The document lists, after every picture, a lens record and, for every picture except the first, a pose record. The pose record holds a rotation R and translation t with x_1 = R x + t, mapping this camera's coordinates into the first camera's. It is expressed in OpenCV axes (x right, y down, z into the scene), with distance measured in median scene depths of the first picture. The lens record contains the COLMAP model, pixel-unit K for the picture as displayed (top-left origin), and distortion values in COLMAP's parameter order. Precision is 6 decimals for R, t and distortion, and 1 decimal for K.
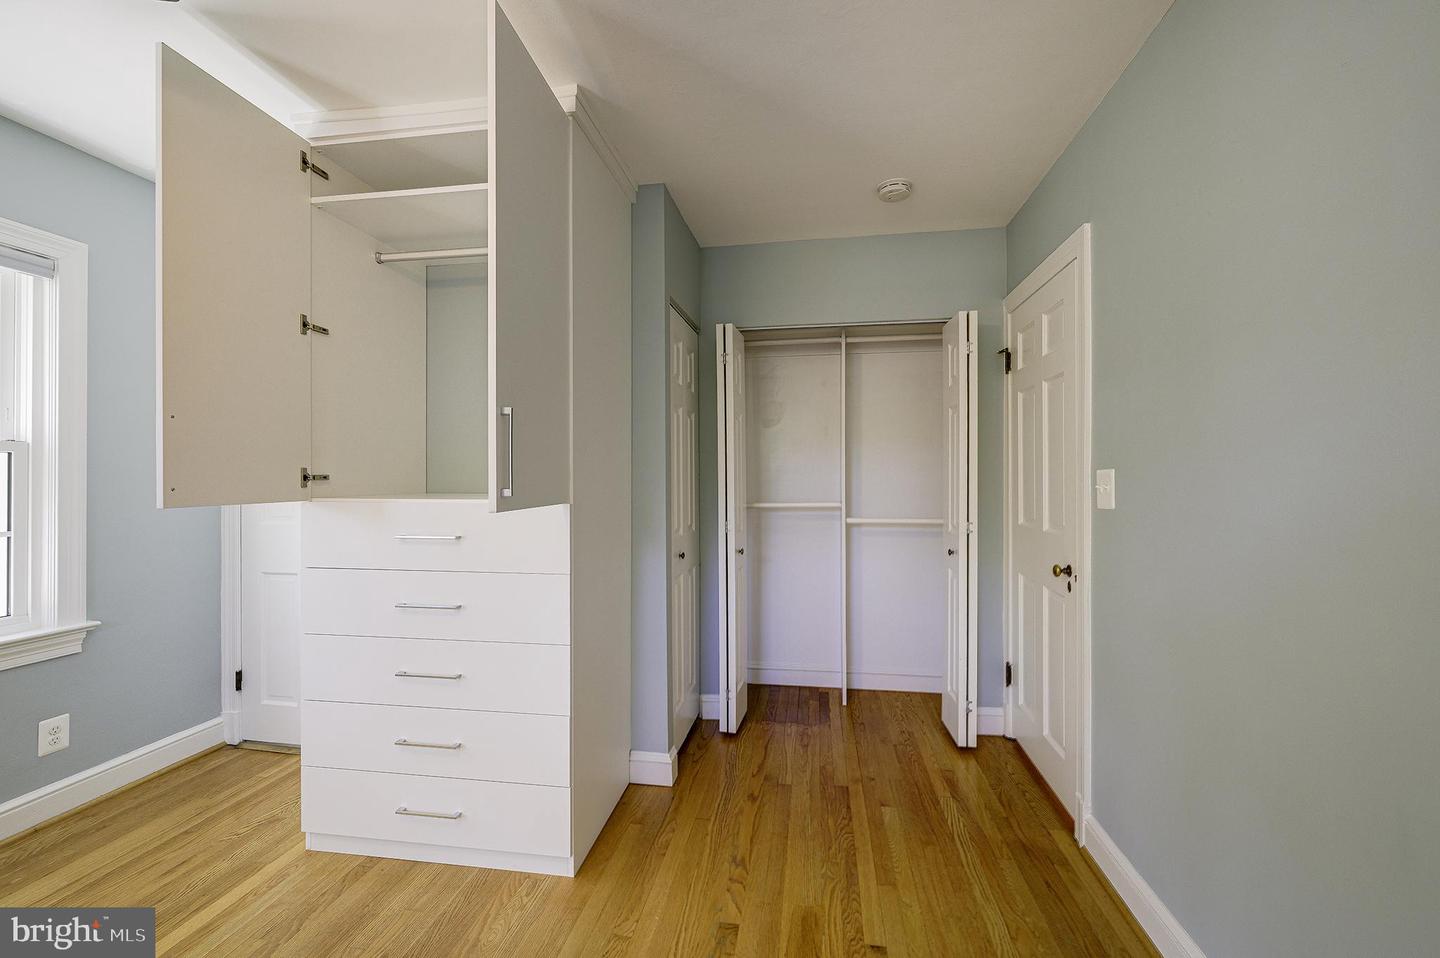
lens RADIAL K [[588.1, 0, 729.5], [0, 588.1, 477.1], [0, 0, 1]] dist [0.000837, 0.000156]
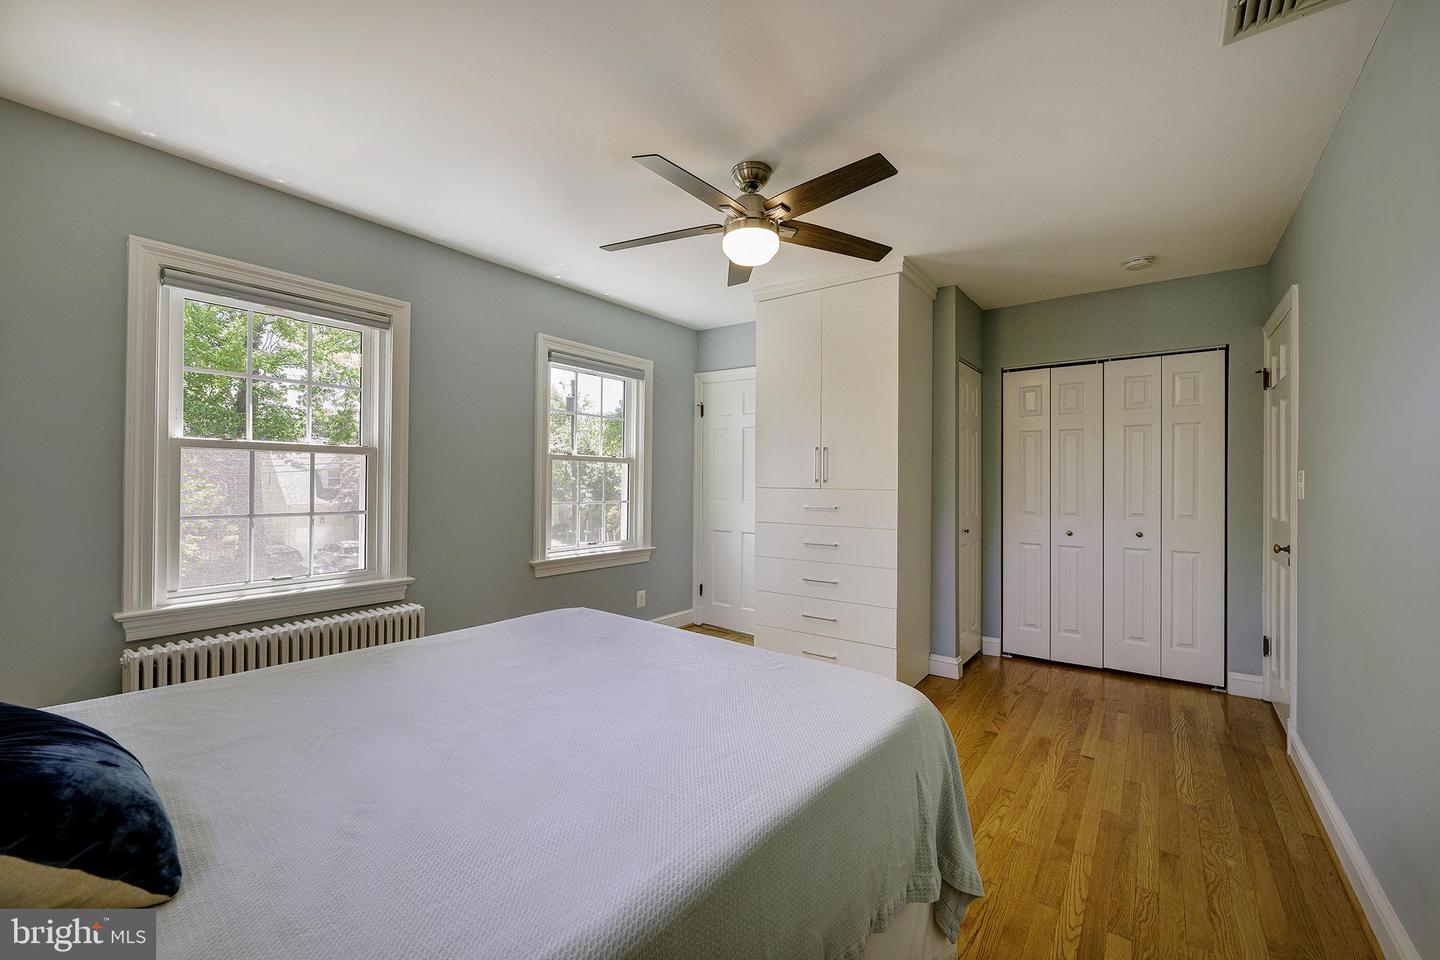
lens RADIAL K [[588.1, 0, 729.5], [0, 588.1, 478.1], [0, 0, 1]] dist [0.000837, 0.000156]
pose [[0.888336, 0.004244, -0.459174, 0.072321], [-0.008335, 0.999942, -0.006882, 0.019867], [0.459118, 0.009941, 0.888320, -0.624841]]
